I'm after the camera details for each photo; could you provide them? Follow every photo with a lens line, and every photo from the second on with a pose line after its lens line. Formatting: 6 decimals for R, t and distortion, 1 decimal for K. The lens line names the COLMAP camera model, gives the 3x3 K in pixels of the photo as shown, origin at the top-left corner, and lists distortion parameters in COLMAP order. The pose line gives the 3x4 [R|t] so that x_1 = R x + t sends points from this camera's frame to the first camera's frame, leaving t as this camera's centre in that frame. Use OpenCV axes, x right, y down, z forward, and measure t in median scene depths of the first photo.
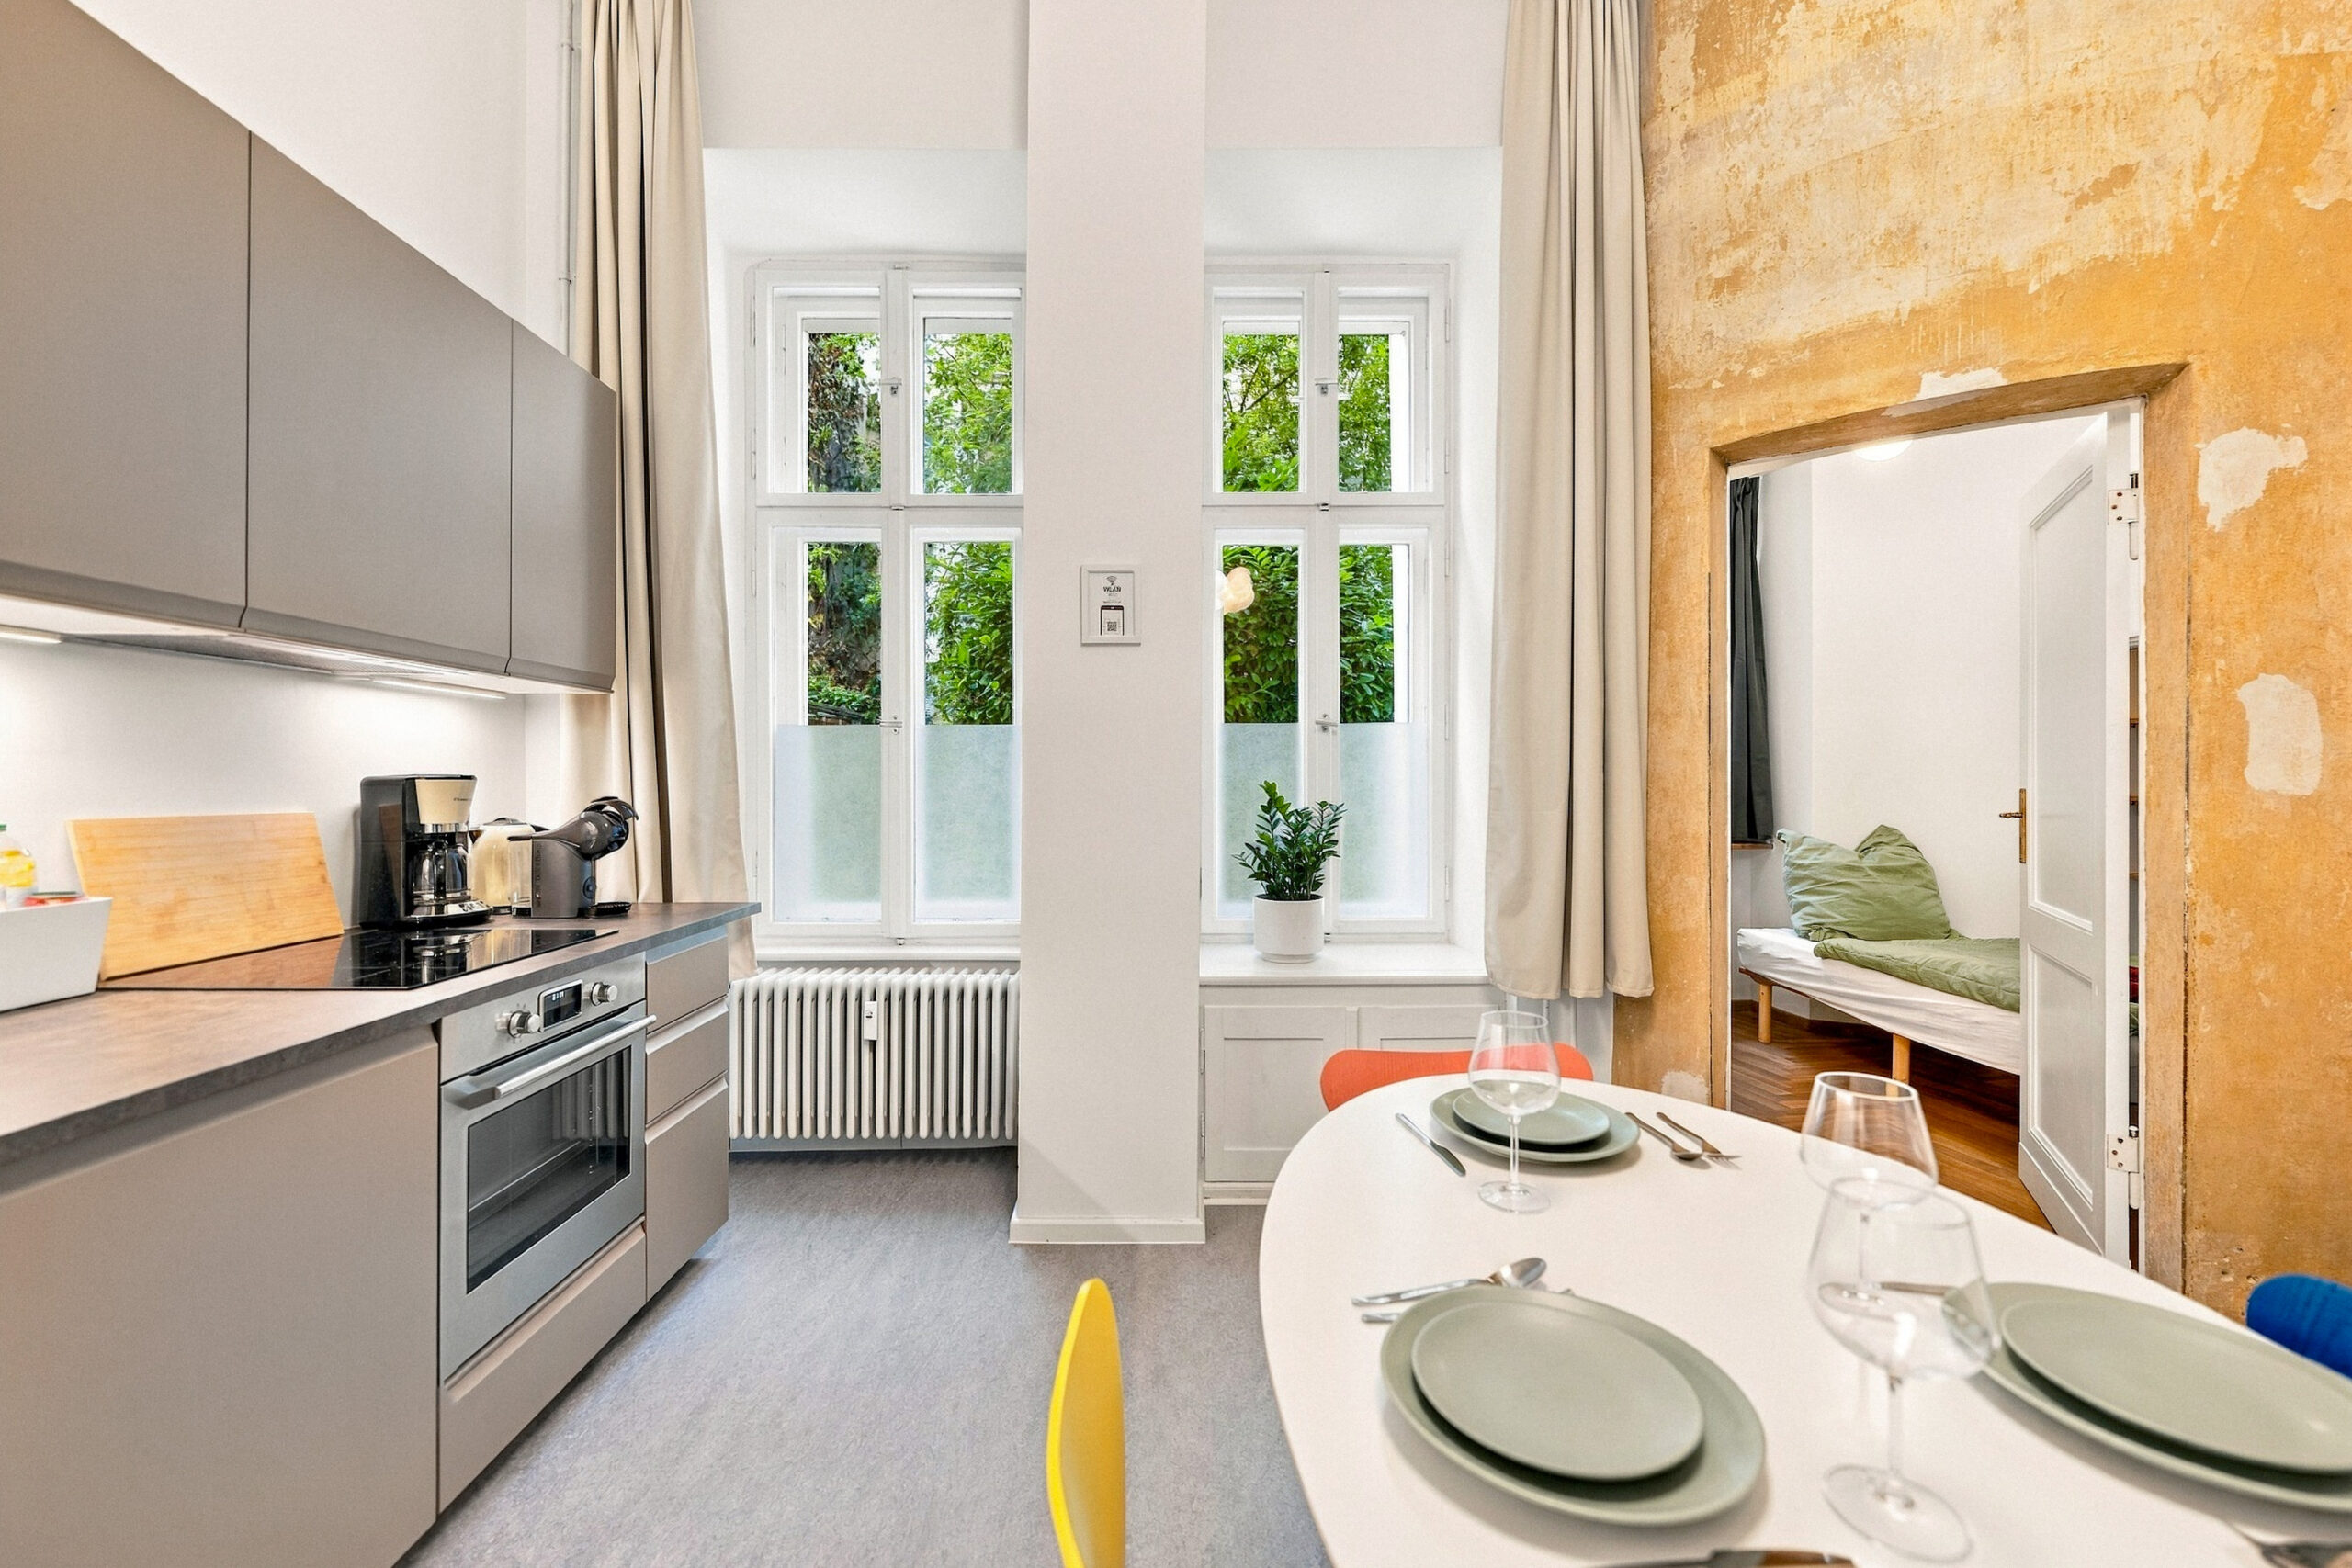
lens RADIAL K [[937.5, 0, 1164.2], [0, 937.5, 784.7], [0, 0, 1]] dist [0.002008, -0.000382]
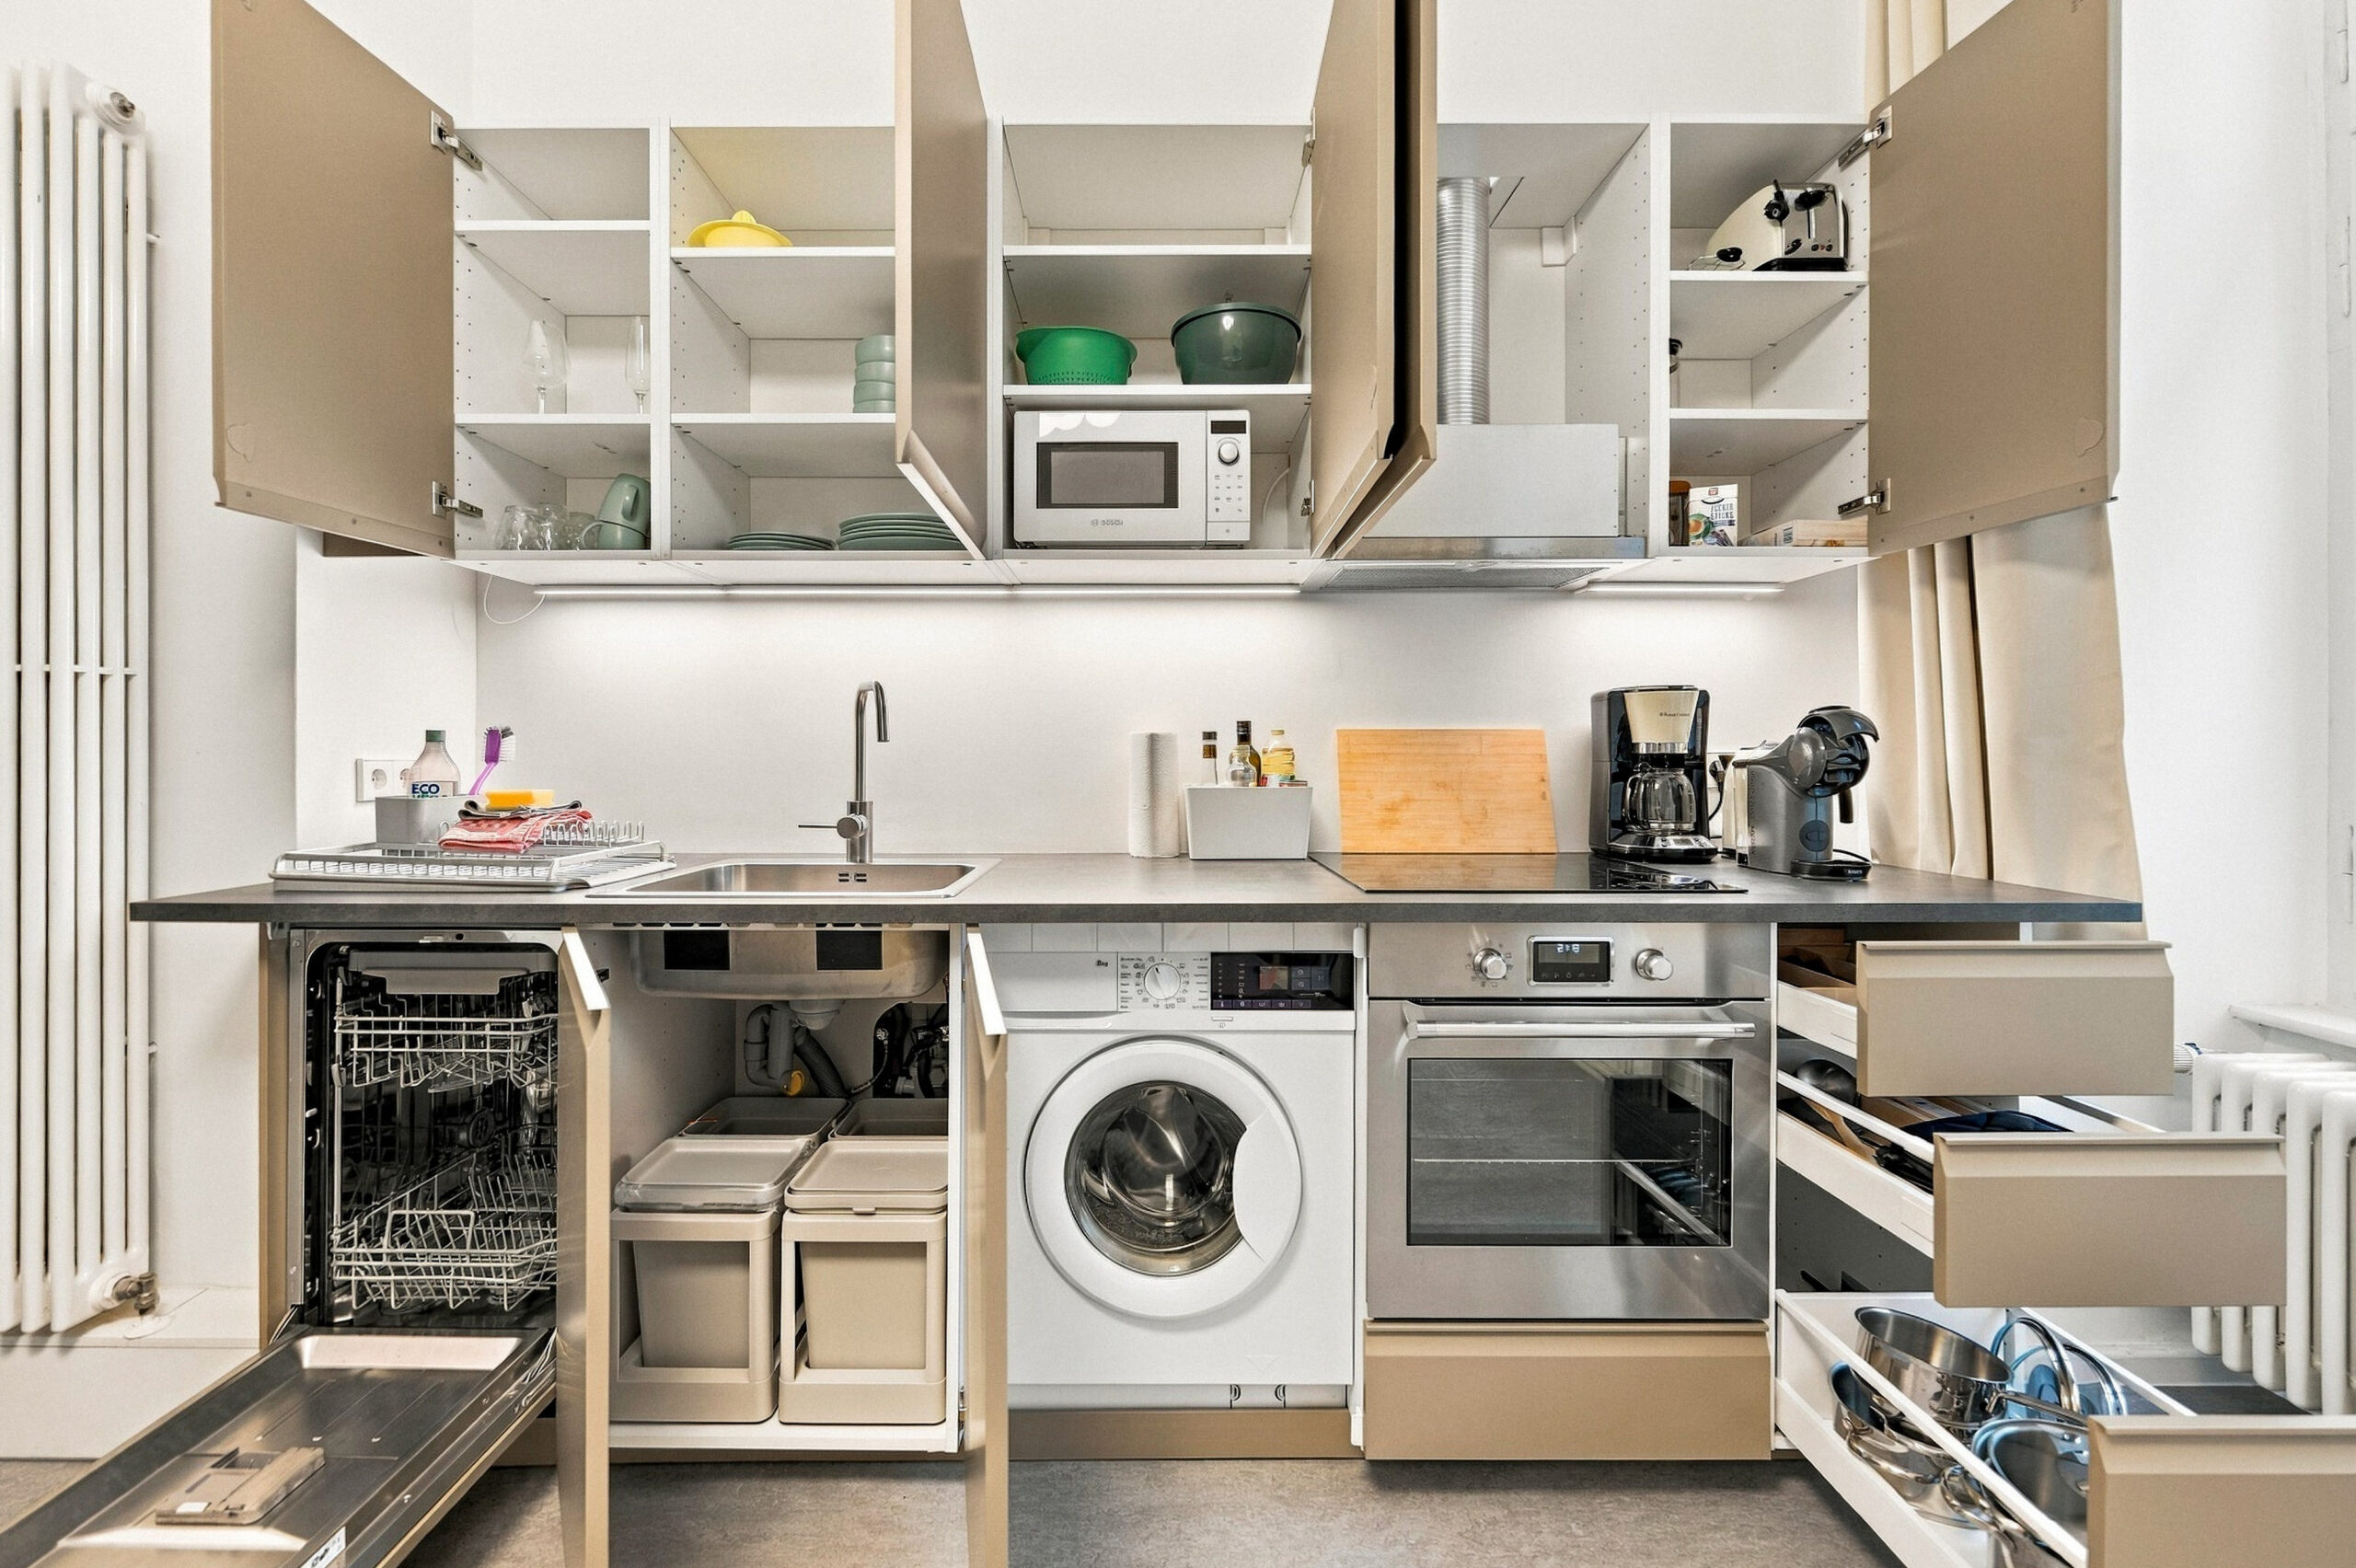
lens RADIAL K [[974.7, 0, 1141.0], [0, 974.7, 757.8], [0, 0, 1]] dist [-0.000382, -0.000195]
pose [[-0.012071, 0.000658, -0.999927, 0.141252], [-0.000200, 1.000000, 0.000661, 0.057170], [0.999927, 0.000208, -0.012071, 0.560960]]
